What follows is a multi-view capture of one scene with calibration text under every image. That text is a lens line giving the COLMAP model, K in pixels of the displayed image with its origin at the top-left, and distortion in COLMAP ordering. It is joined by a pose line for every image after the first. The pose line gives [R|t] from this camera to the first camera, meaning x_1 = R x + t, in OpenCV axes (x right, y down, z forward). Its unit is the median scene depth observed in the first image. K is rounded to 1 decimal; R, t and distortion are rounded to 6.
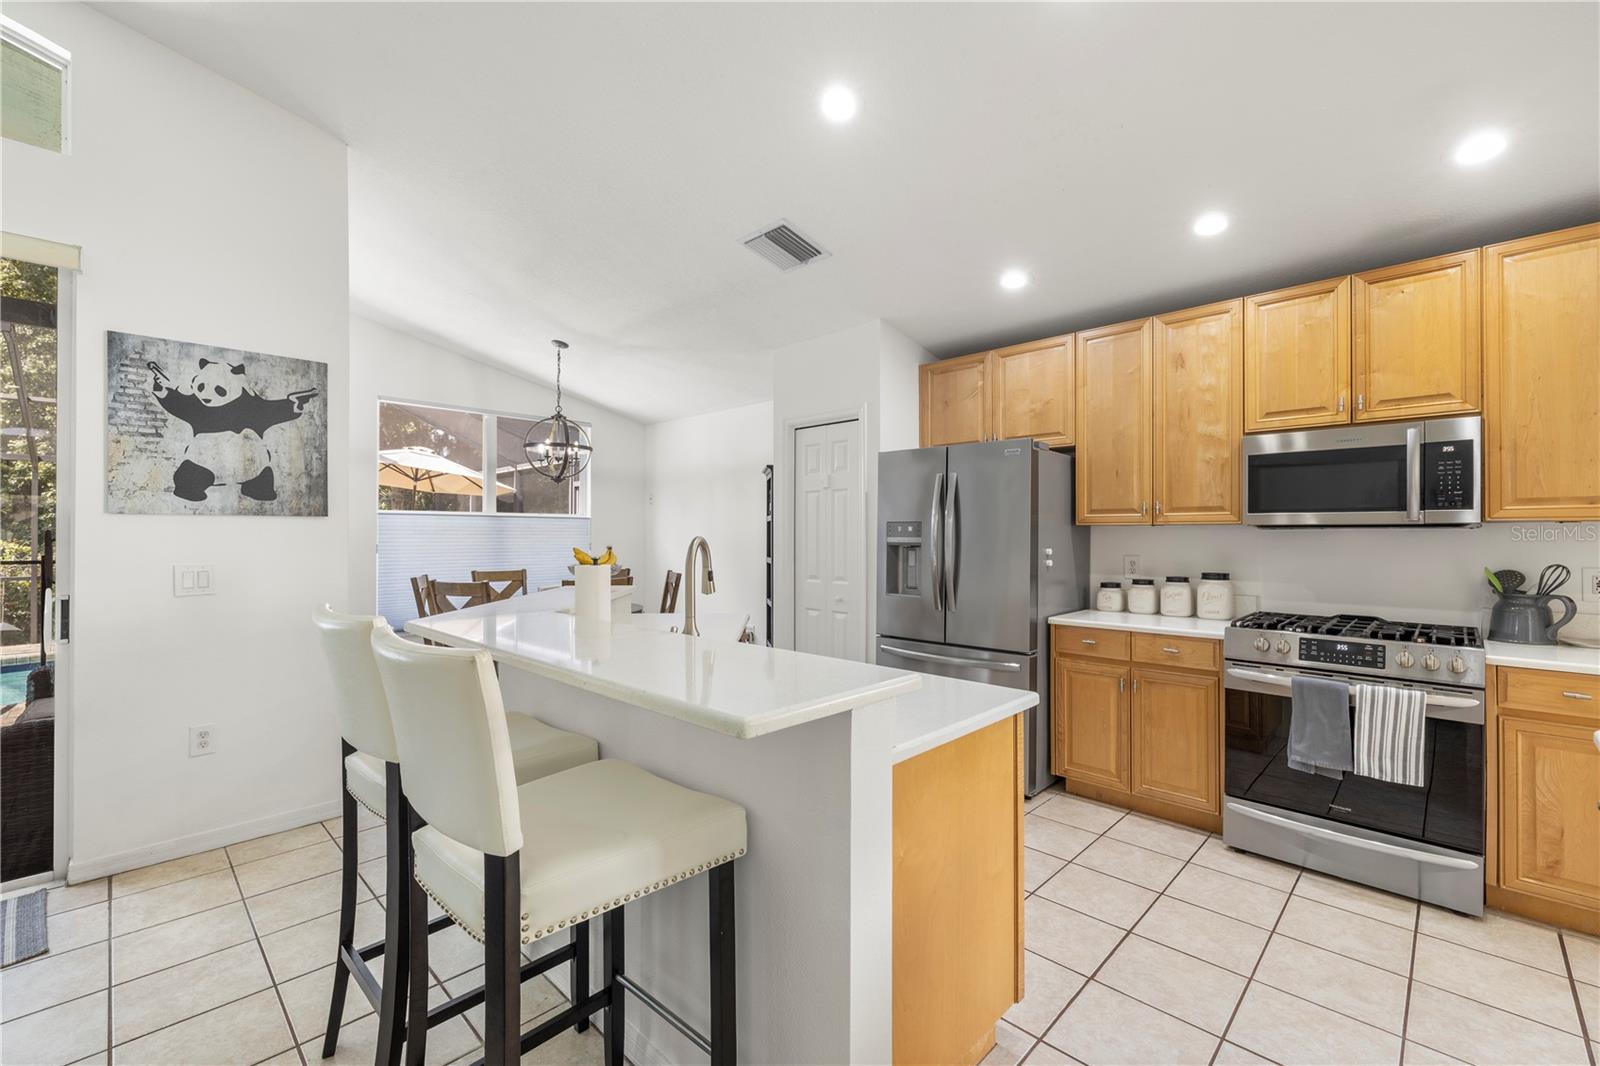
lens RADIAL K [[673.7, 0, 795.9], [0, 673.7, 530.5], [0, 0, 1]] dist [0.002796, -0.000222]
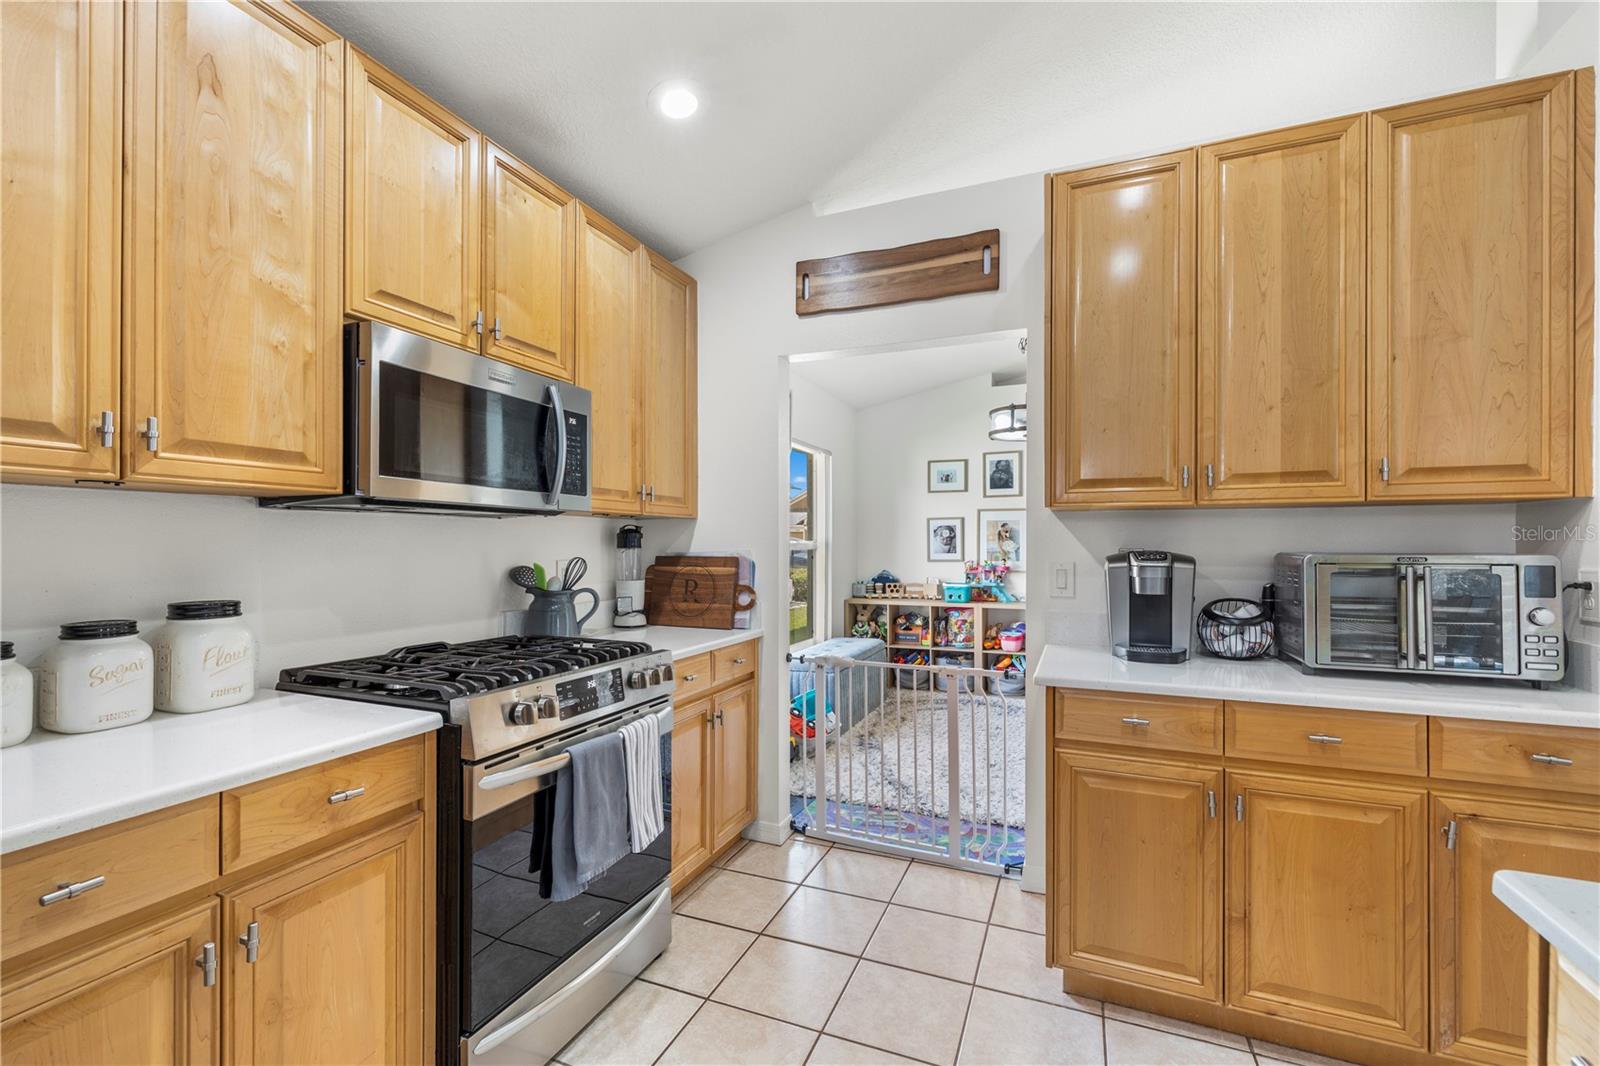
lens RADIAL K [[674.1, 0, 801.5], [0, 674.1, 542.6], [0, 0, 1]] dist [-0.000415, -0.000192]
pose [[-0.377244, 0.002113, 0.926112, 0.076131], [-0.006517, 0.999967, -0.004936, 0.025489], [-0.926091, -0.007897, -0.377217, 0.868115]]
